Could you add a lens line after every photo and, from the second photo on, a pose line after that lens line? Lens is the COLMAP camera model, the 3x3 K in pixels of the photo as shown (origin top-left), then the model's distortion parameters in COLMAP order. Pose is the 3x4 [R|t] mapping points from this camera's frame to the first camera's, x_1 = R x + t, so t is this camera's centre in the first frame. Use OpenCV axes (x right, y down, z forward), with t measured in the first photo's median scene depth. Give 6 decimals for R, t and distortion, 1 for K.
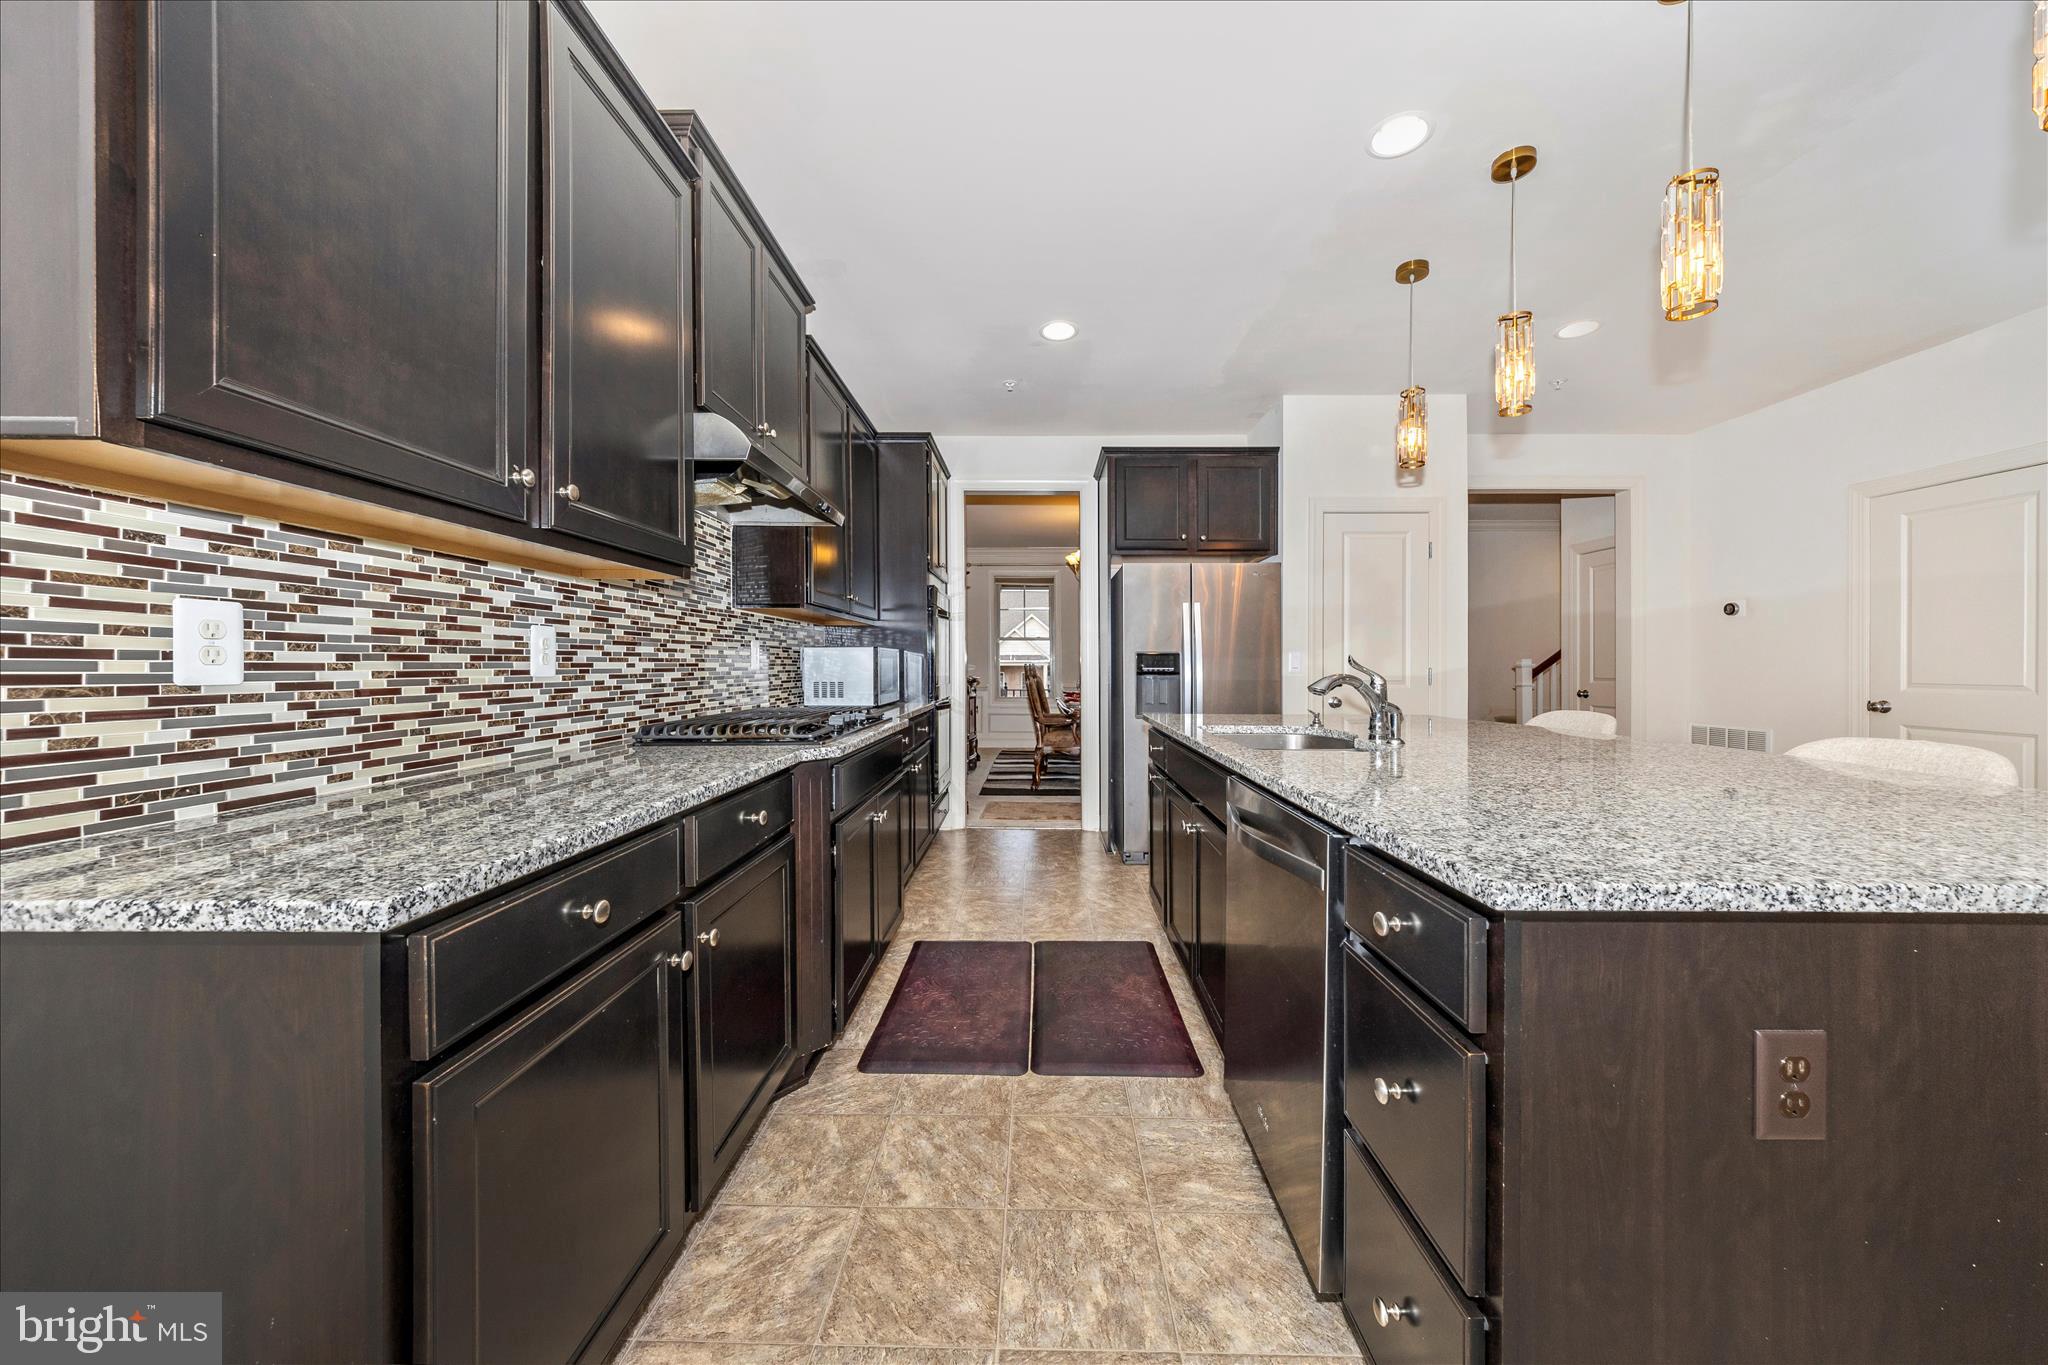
lens RADIAL K [[710.7, 0, 1045.1], [0, 710.7, 665.0], [0, 0, 1]] dist [-0.000604, 0.000221]
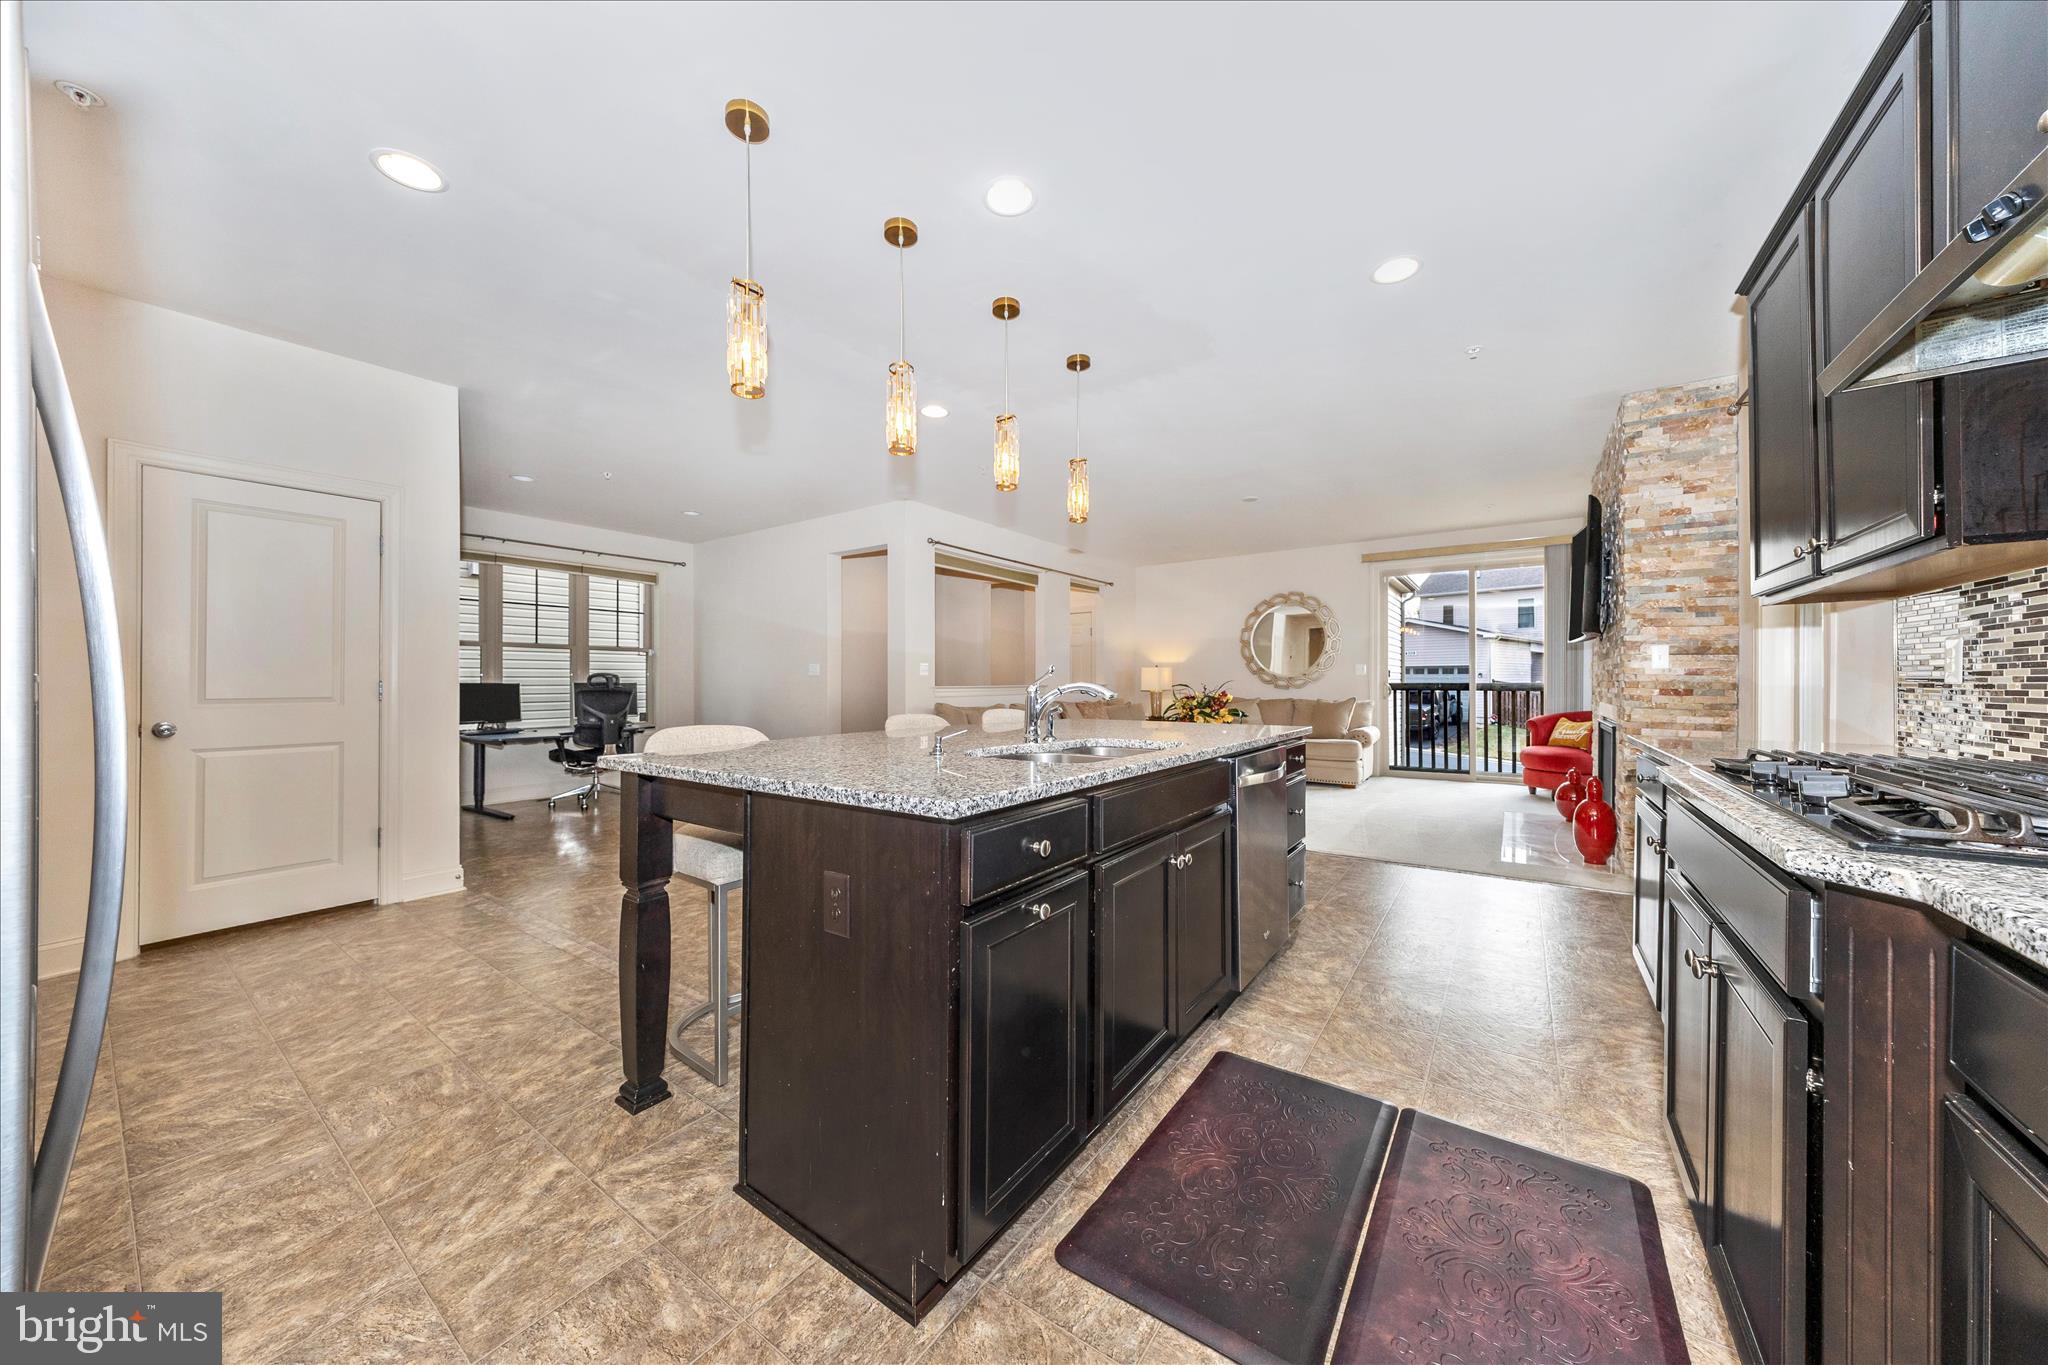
lens RADIAL K [[691.7, 0, 1015.1], [0, 691.7, 679.9], [0, 0, 1]] dist [-0.001290, -0.000307]
pose [[-0.806124, 0.005221, 0.591723, -0.201492], [0.002126, 0.999980, -0.005927, 0.015983], [-0.591742, -0.003520, -0.806119, 2.628575]]
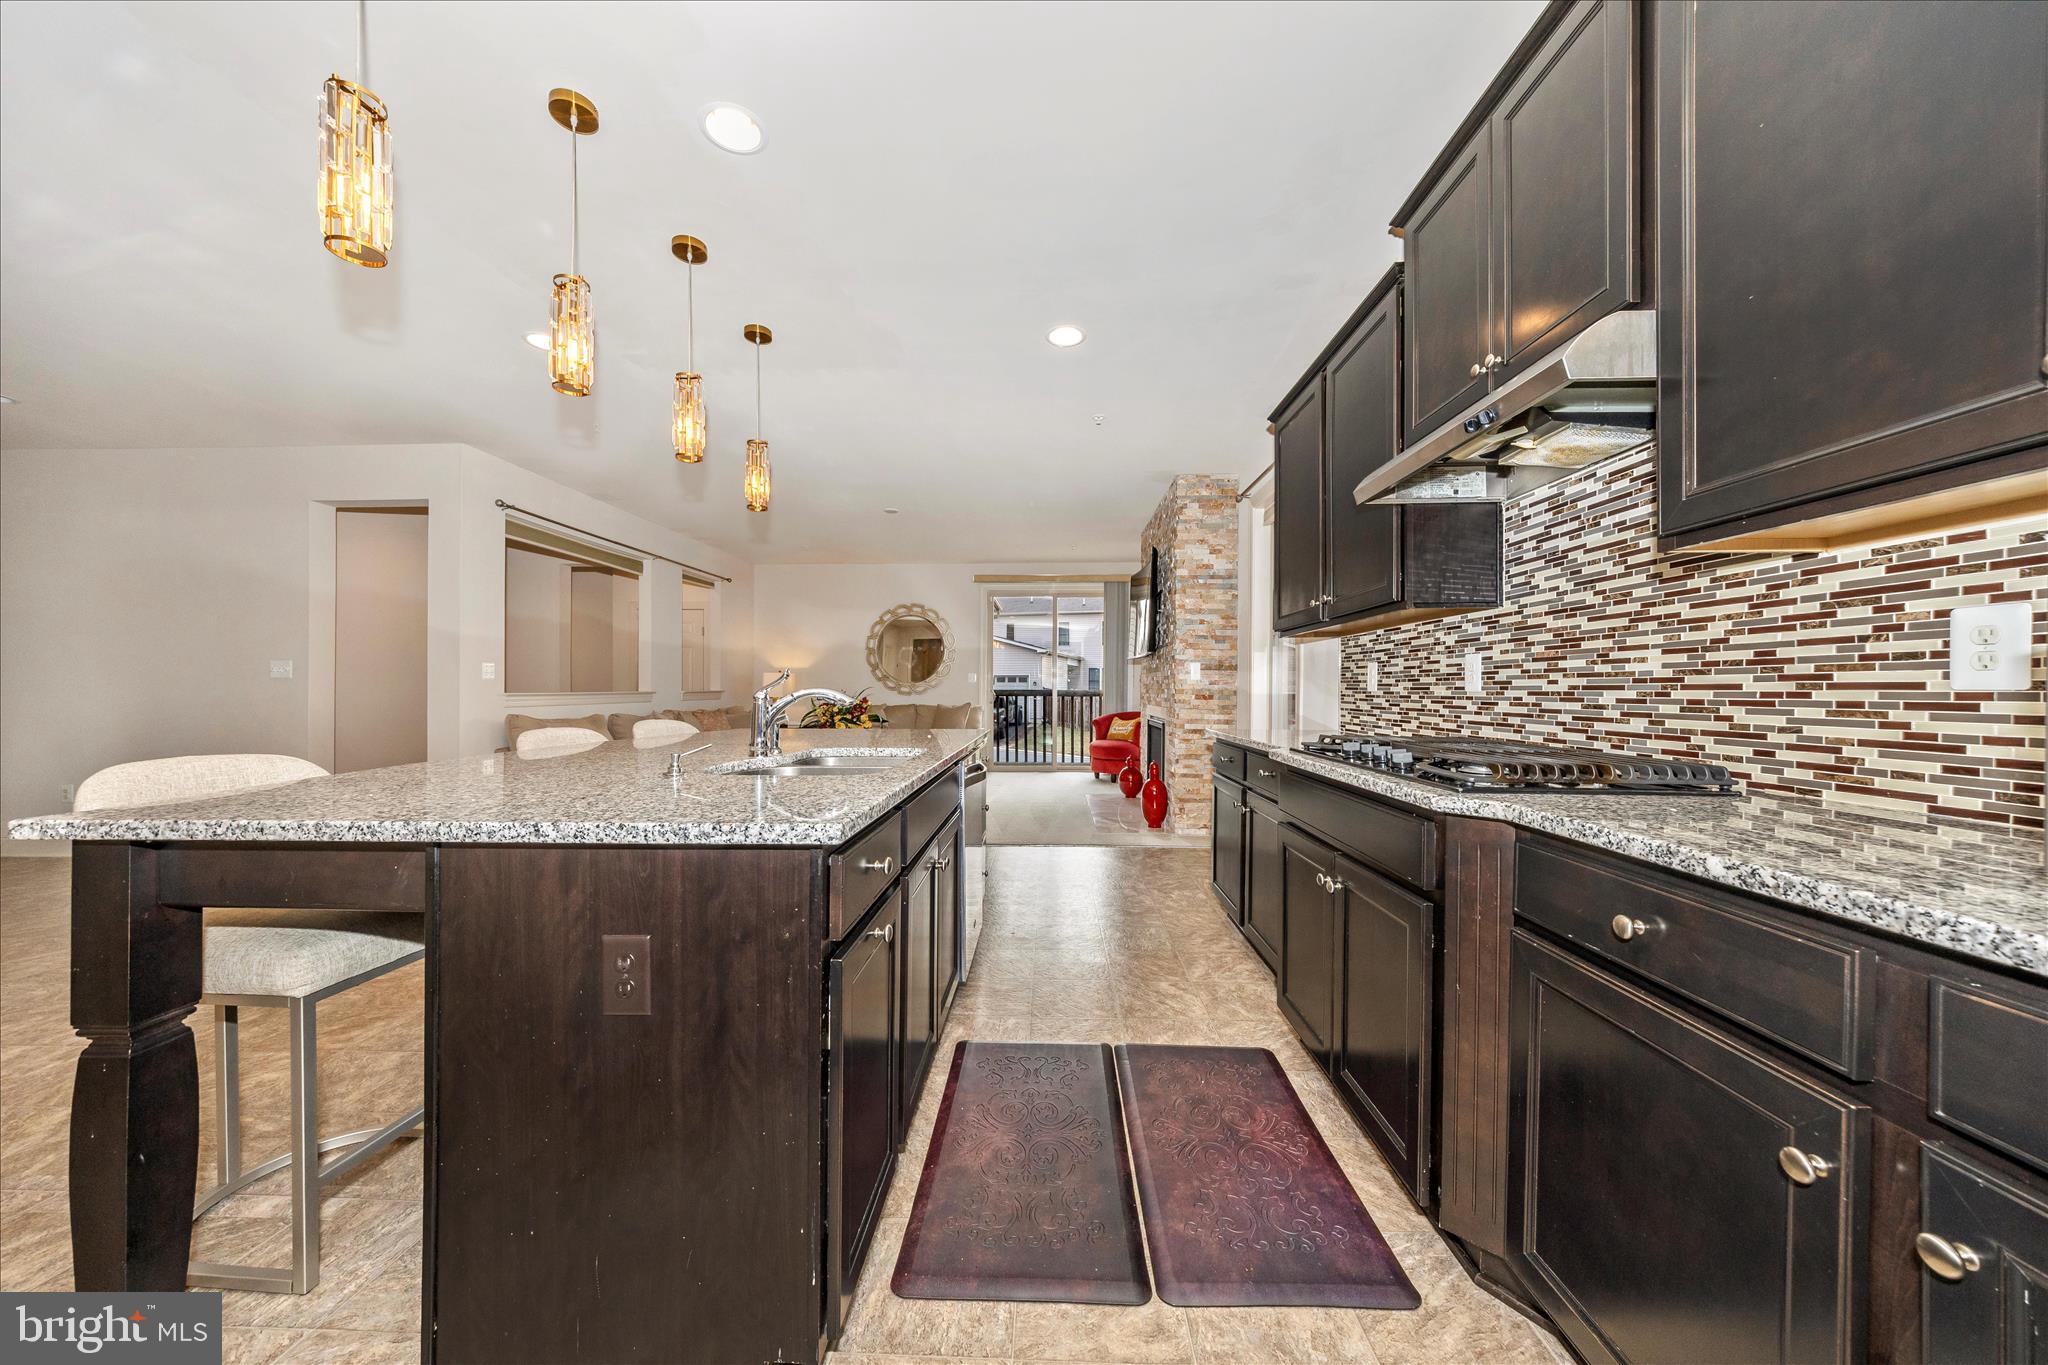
lens RADIAL K [[700.5, 0, 1020.7], [0, 700.5, 690.9], [0, 0, 1]] dist [-0.001189, -0.000108]
pose [[-0.998924, -0.001120, 0.046358, 0.092687], [-0.001045, 0.999998, 0.001642, 0.015459], [-0.046359, 0.001592, -0.998924, 2.720665]]
